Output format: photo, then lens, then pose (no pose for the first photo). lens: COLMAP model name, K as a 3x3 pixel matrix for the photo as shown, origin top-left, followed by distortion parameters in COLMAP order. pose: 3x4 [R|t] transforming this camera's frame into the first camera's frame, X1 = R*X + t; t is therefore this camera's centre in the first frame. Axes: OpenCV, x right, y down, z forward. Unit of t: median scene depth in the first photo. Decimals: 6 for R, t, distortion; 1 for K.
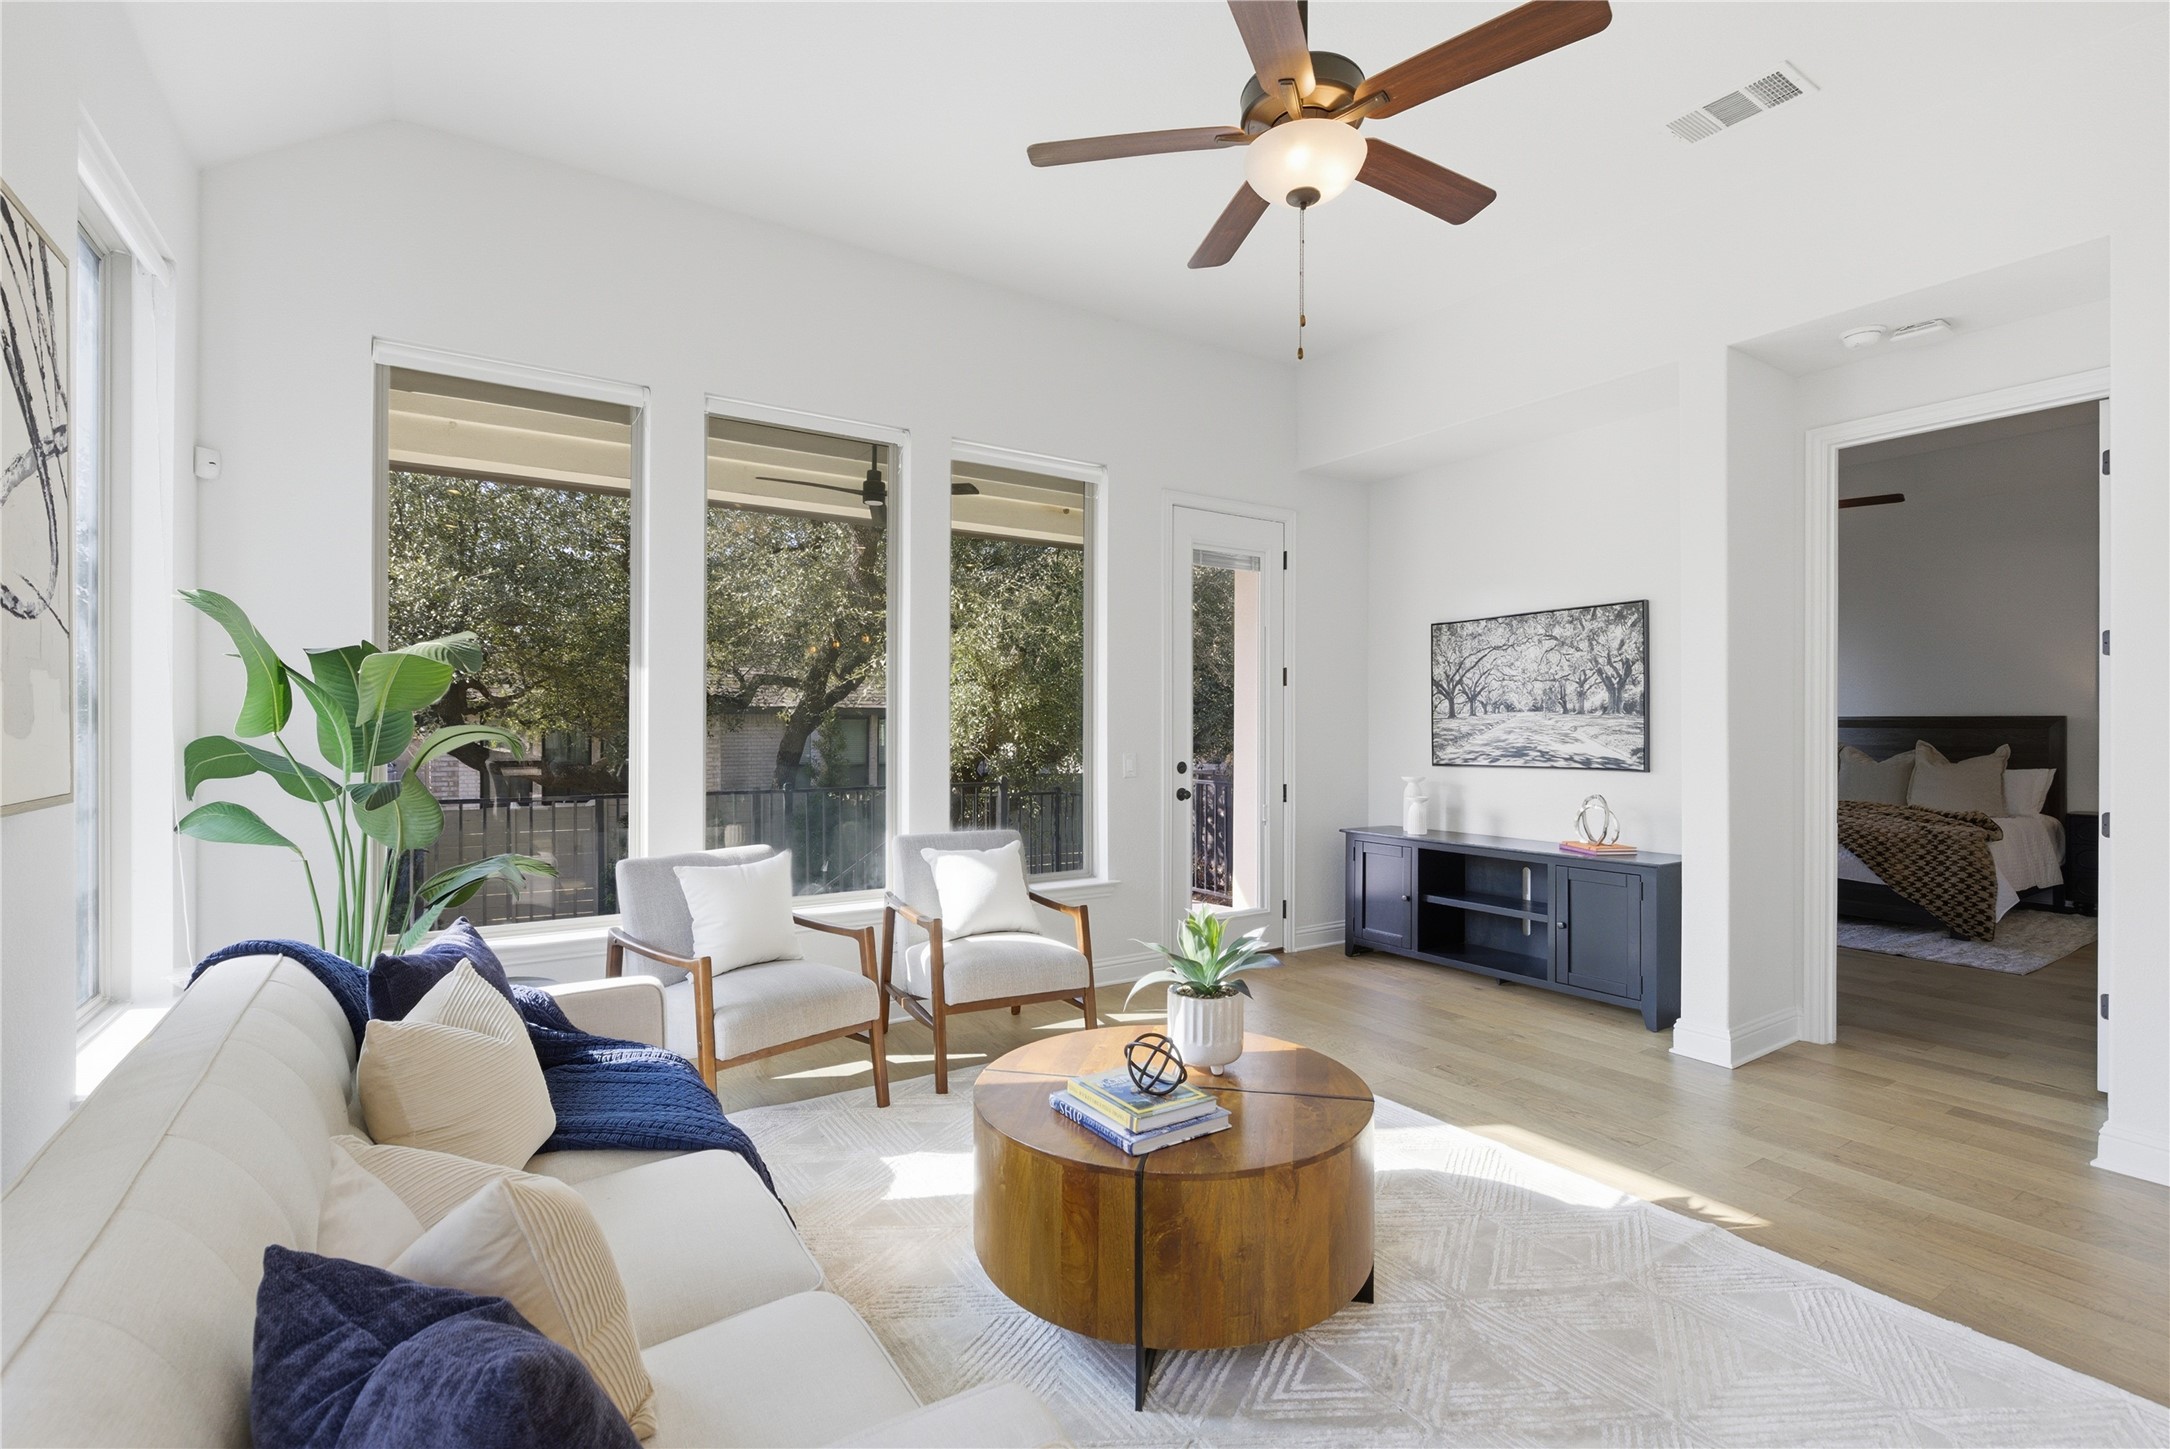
lens RADIAL K [[971.6, 0, 1083.0], [0, 971.6, 731.6], [0, 0, 1]] dist [-0.003227, -0.000130]
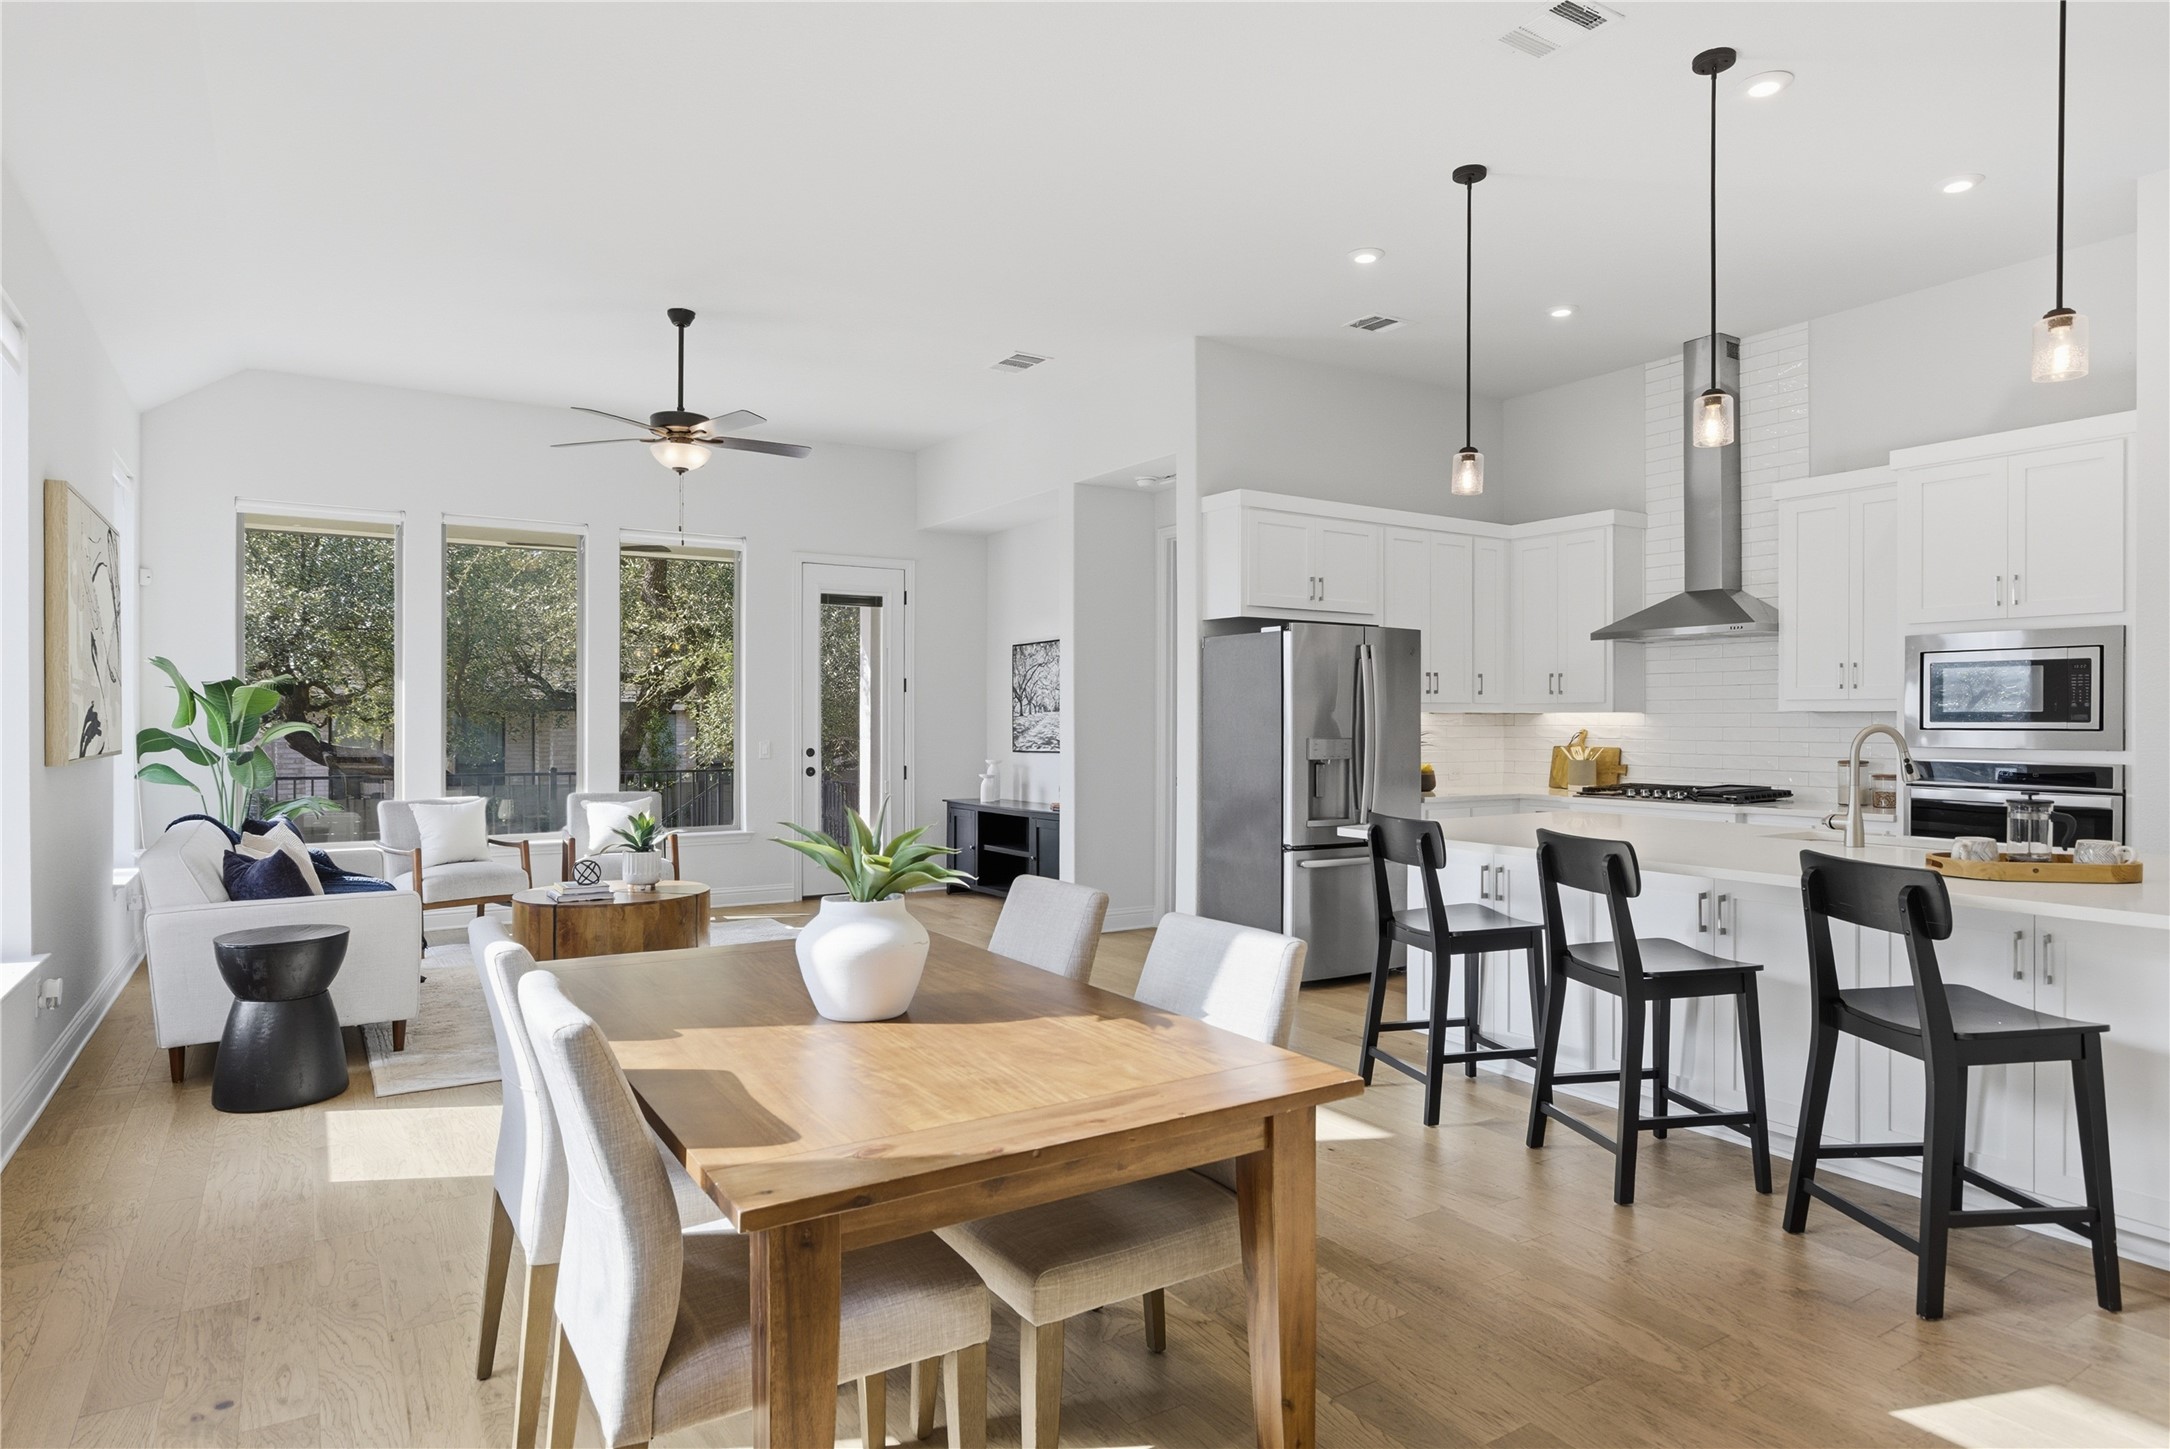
lens RADIAL K [[1270.0, 0, 1090.7], [0, 1270.0, 727.3], [0, 0, 1]] dist [0.006279, 0.003515]
pose [[0.999671, -0.000739, -0.025632, 0.556223], [0.000713, 0.999999, -0.001047, 0.003706], [0.025632, 0.001028, 0.999671, -0.808252]]
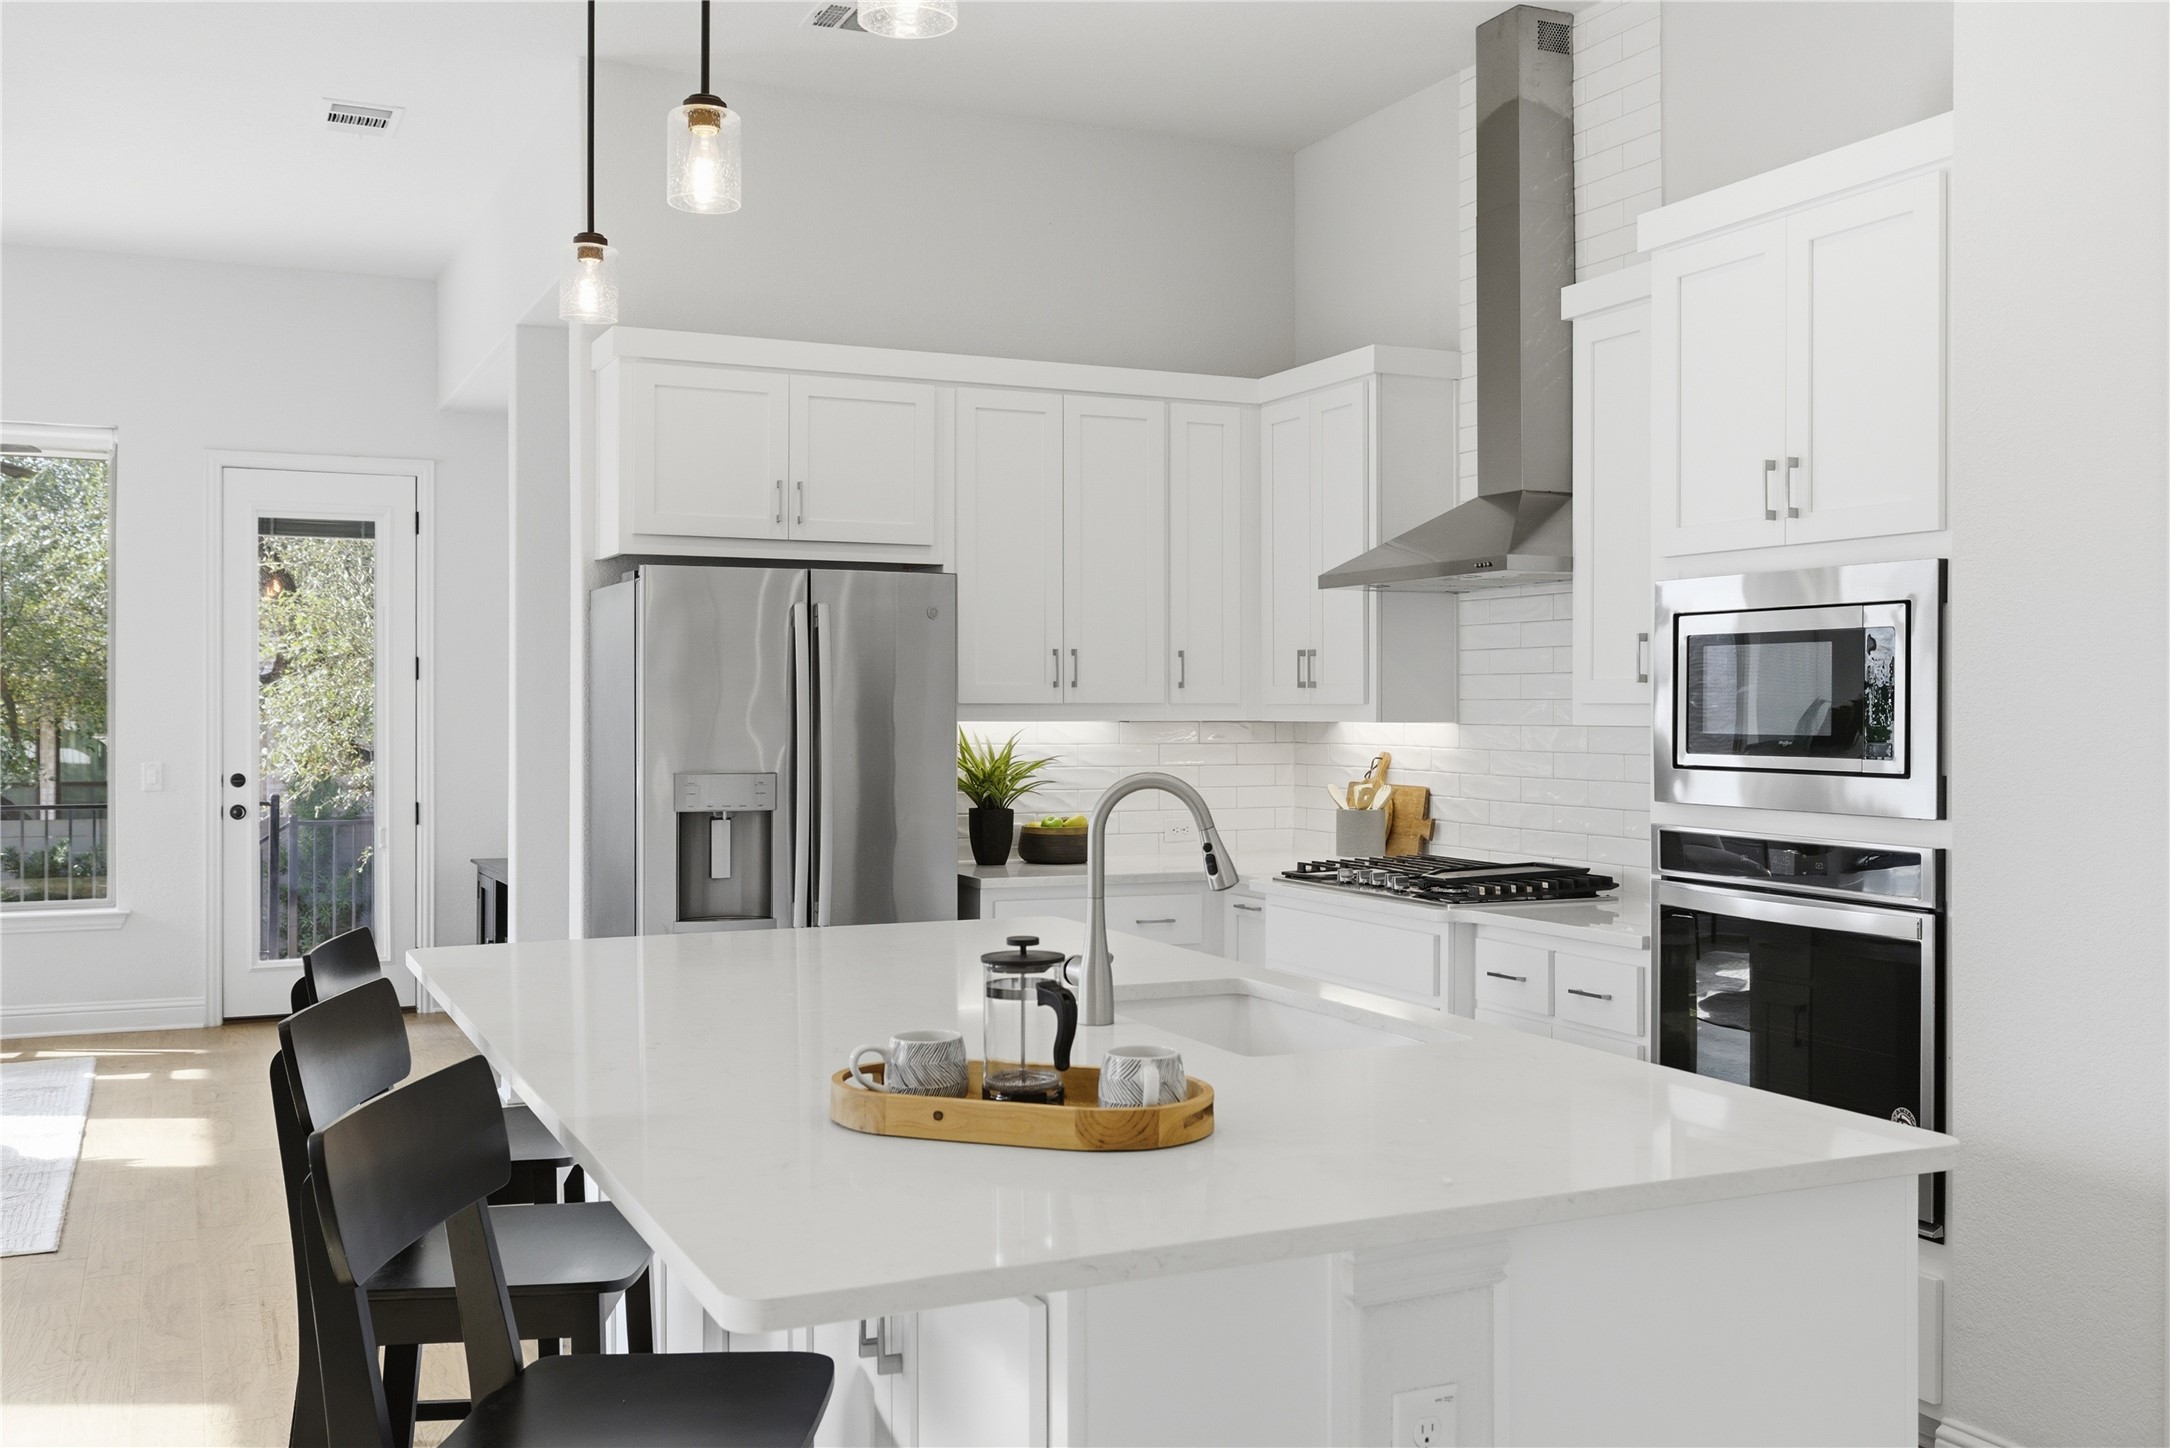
lens RADIAL K [[2029.7, 0, 1082.9], [0, 2029.7, 711.5], [0, 0, 1]] dist [0.006100, 0.000000]
pose [[0.984529, -0.000216, -0.175222, 1.142564], [-0.000544, 0.999991, -0.004291, -0.015475], [0.175221, 0.004320, 0.984520, -0.602774]]
